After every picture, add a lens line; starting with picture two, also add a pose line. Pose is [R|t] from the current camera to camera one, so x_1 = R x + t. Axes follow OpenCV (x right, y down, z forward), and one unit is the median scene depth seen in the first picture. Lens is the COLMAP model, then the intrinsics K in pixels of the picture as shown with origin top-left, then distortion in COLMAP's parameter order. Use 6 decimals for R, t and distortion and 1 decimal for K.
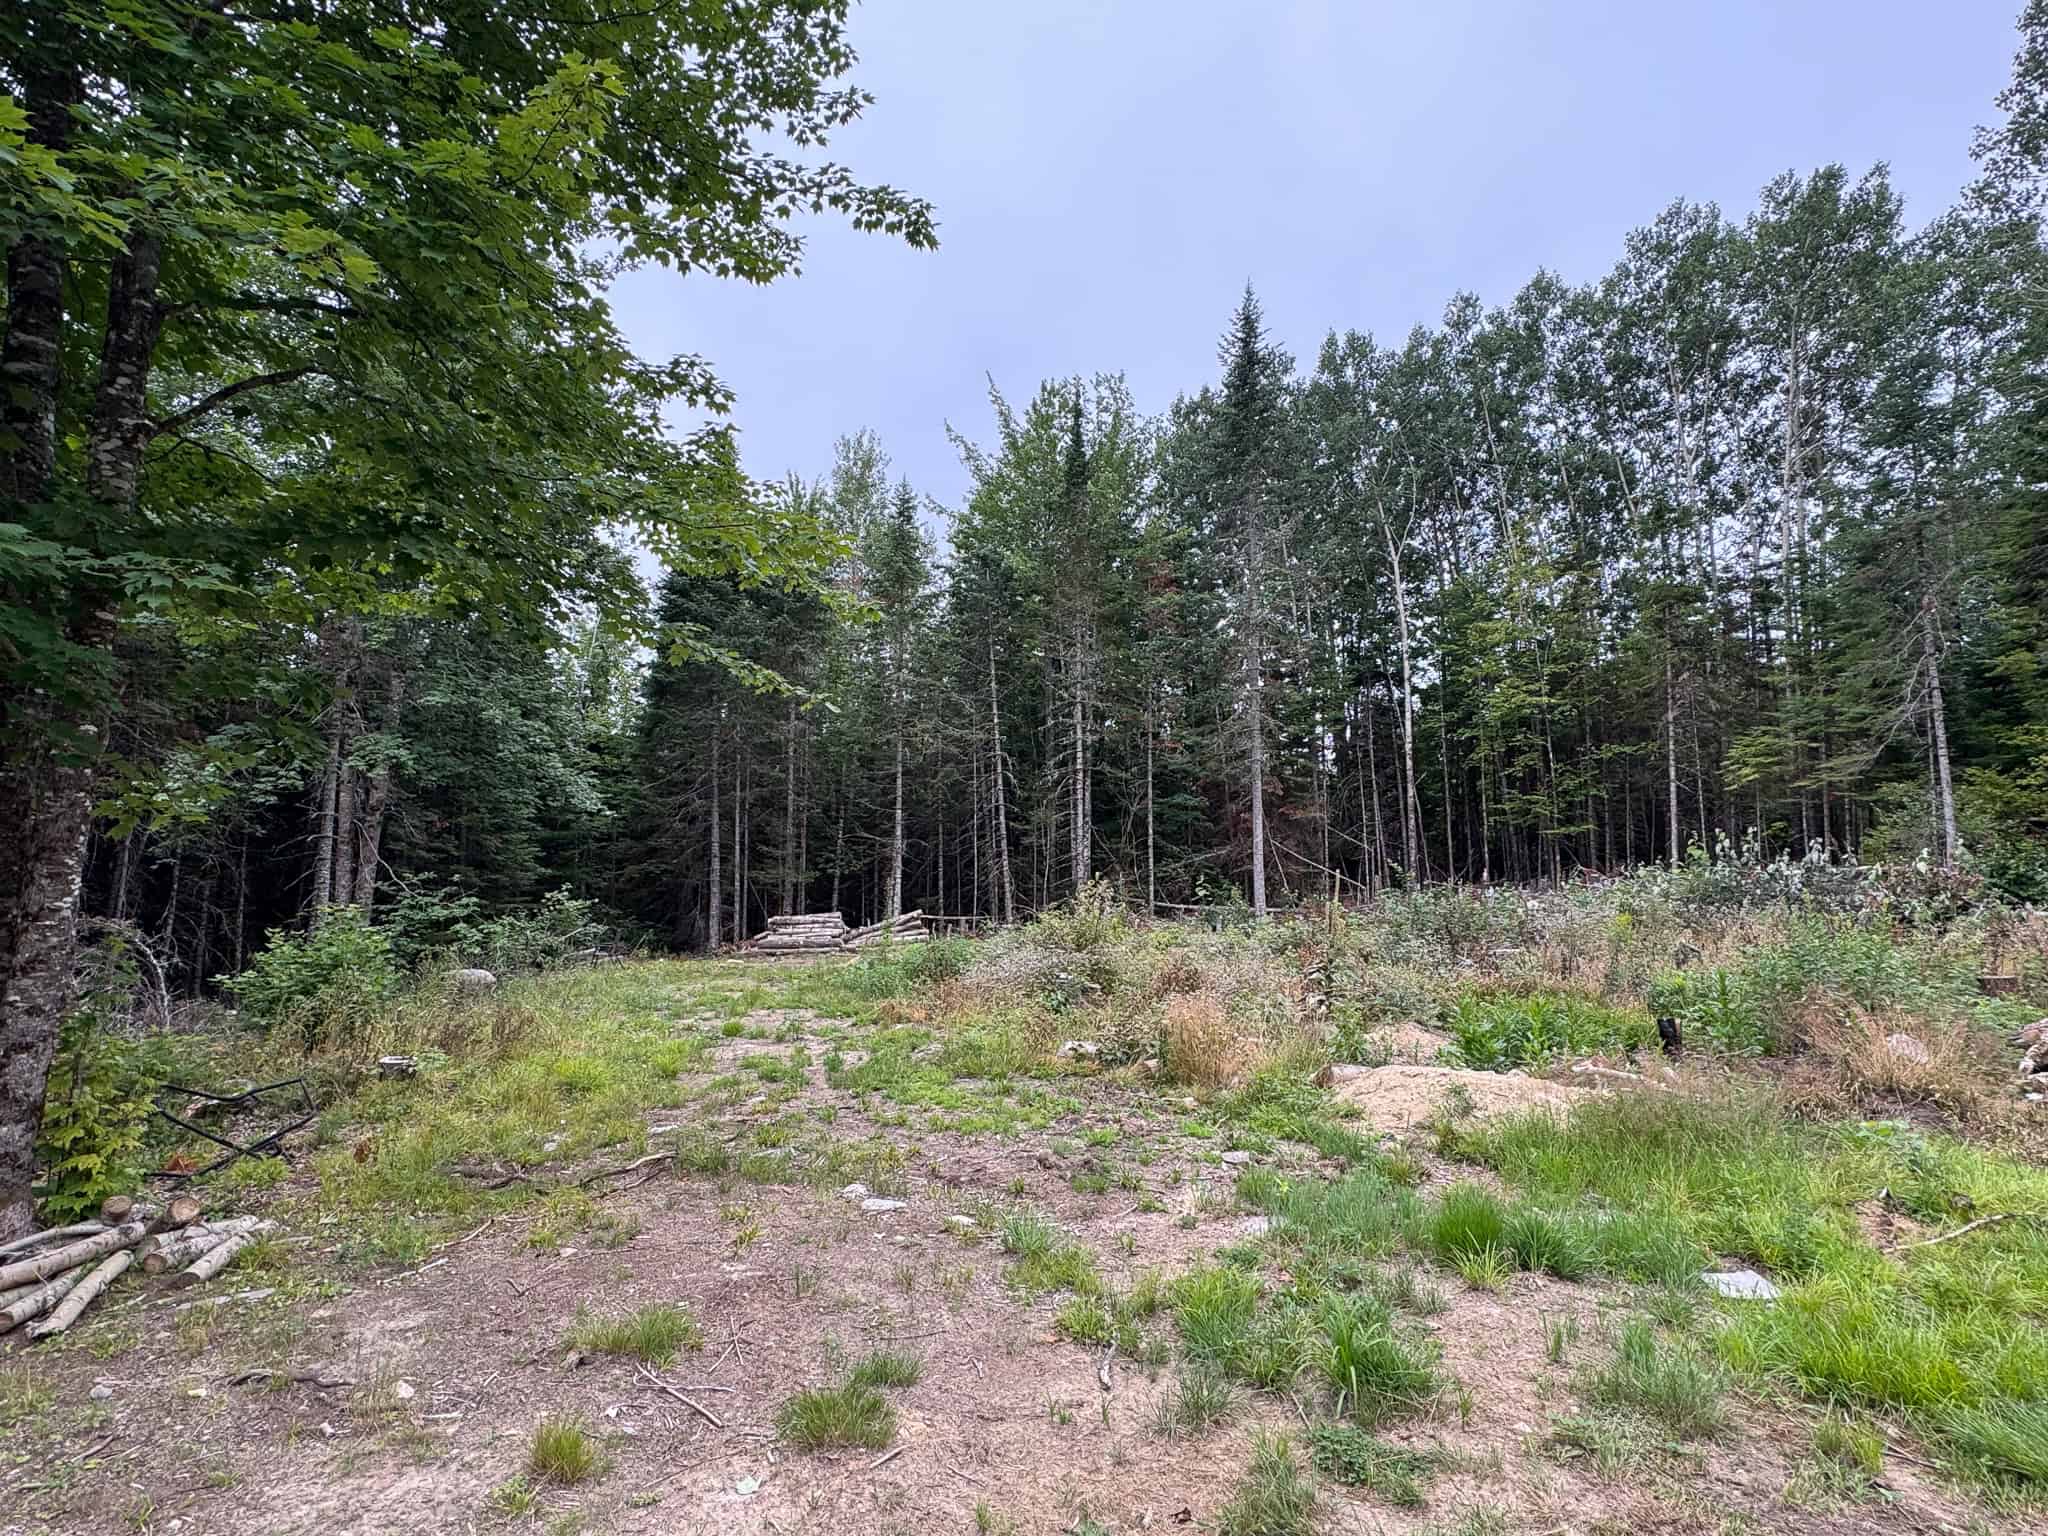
lens RADIAL K [[1061.2, 0, 1024.0], [0, 1061.2, 768.0], [0, 0, 1]] dist [0.001686, 0.000675]
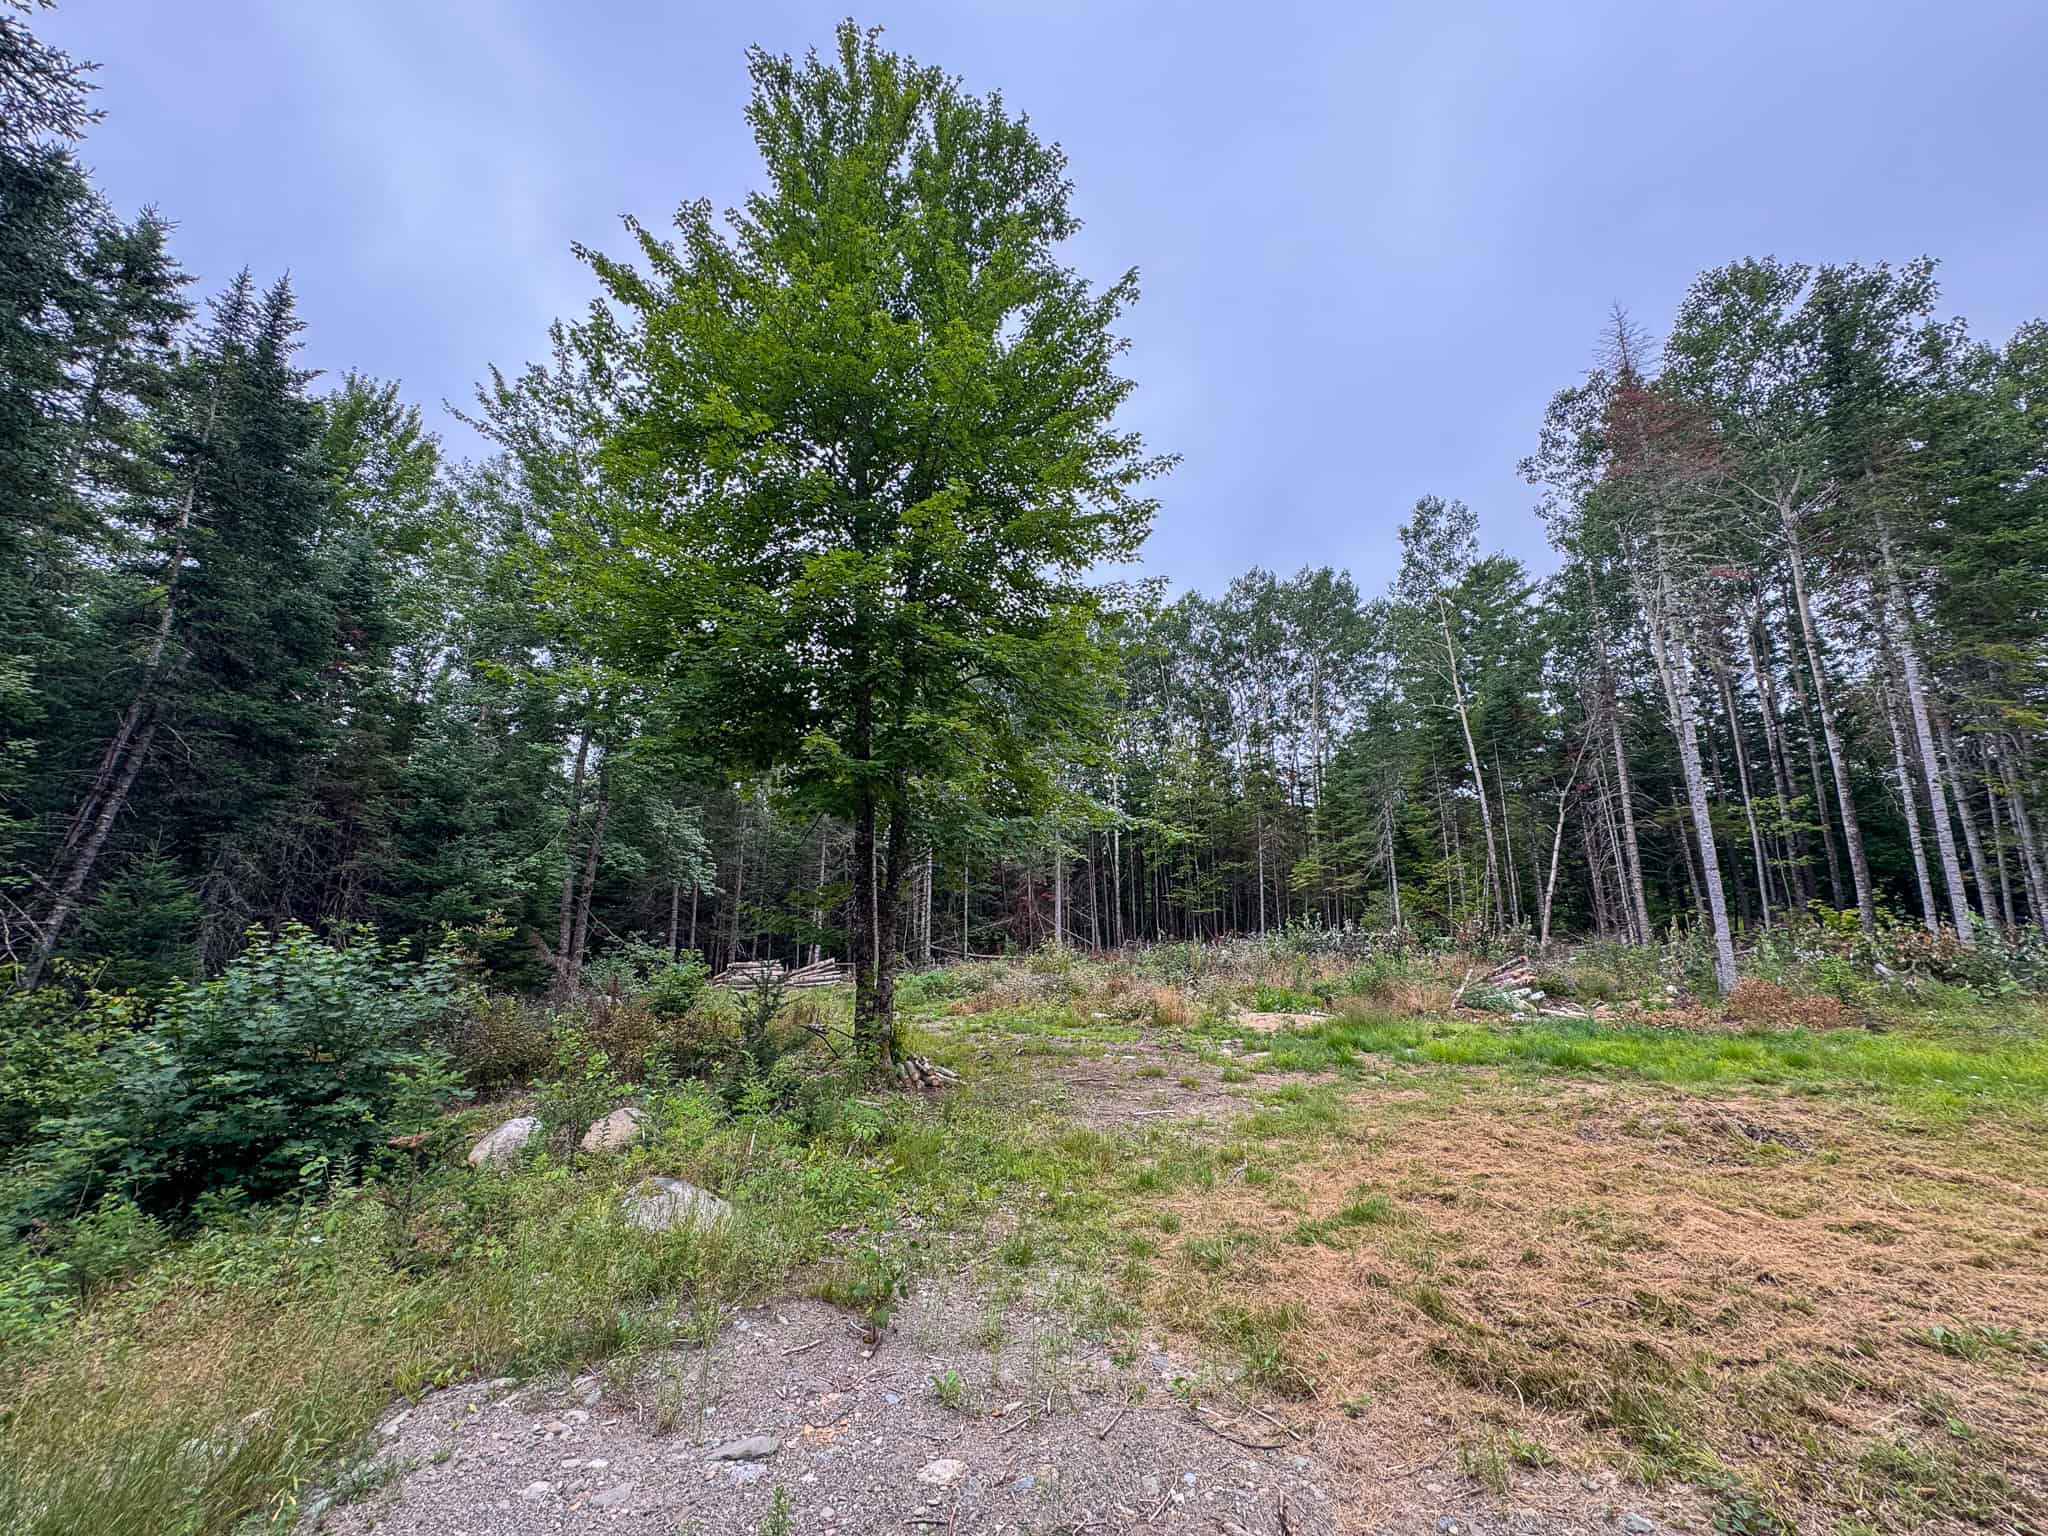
lens RADIAL K [[809.9, 0, 1024.0], [0, 809.9, 768.0], [0, 0, 1]] dist [-0.000260, -0.000005]
pose [[0.944187, 0.073055, 0.321206, -0.207822], [-0.038668, 0.992936, -0.112170, -0.012805], [-0.327132, 0.093489, 0.940343, -0.165401]]
